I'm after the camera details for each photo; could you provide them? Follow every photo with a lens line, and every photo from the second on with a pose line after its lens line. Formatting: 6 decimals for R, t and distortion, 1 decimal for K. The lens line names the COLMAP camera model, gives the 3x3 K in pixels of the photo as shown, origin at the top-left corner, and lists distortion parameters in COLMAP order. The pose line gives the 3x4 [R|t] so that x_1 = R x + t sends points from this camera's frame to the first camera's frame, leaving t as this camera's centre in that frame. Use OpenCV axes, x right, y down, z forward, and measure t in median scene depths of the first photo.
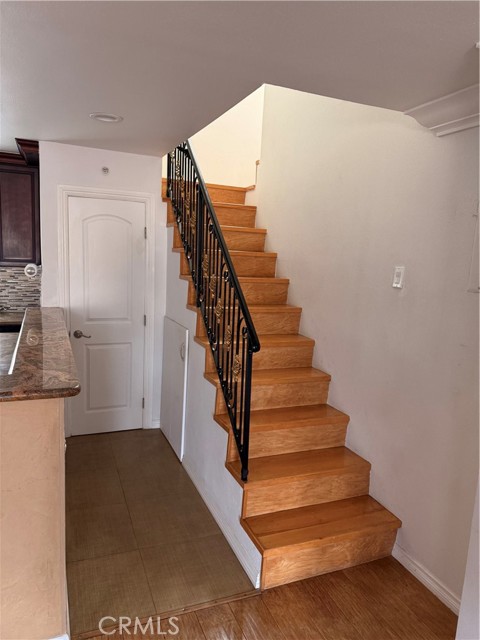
lens RADIAL K [[447.3, 0, 240.0], [0, 447.3, 320.0], [0, 0, 1]] dist [0.006691, -0.003957]
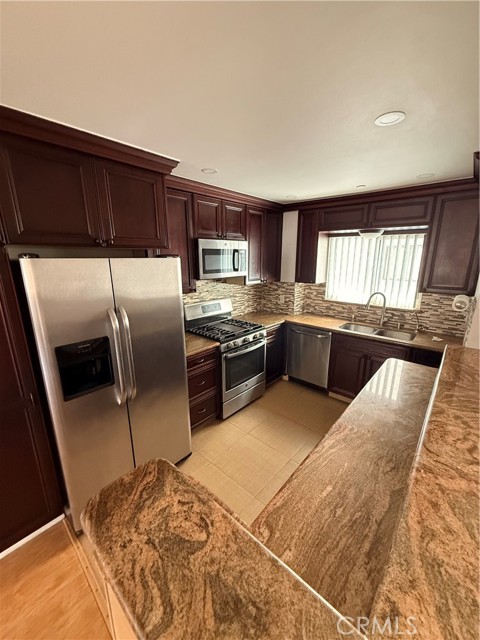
lens RADIAL K [[255.3, 0, 240.0], [0, 255.3, 320.0], [0, 0, 1]] dist [0.000893, 0.000243]
pose [[0.429864, 0.166089, -0.887486, -0.195132], [-0.113525, 0.985077, 0.129366, -0.096312], [0.895728, 0.045142, 0.442305, 0.373685]]
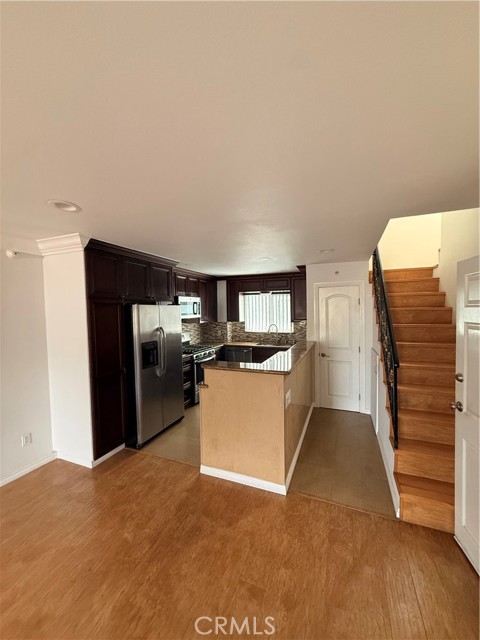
lens RADIAL K [[255.3, 0, 240.0], [0, 255.3, 320.0], [0, 0, 1]] dist [0.000893, 0.000243]
pose [[0.702556, -0.035337, -0.710751, 0.195921], [-0.055254, 0.993042, -0.103989, 0.016799], [0.709480, 0.112329, 0.695715, -0.067752]]
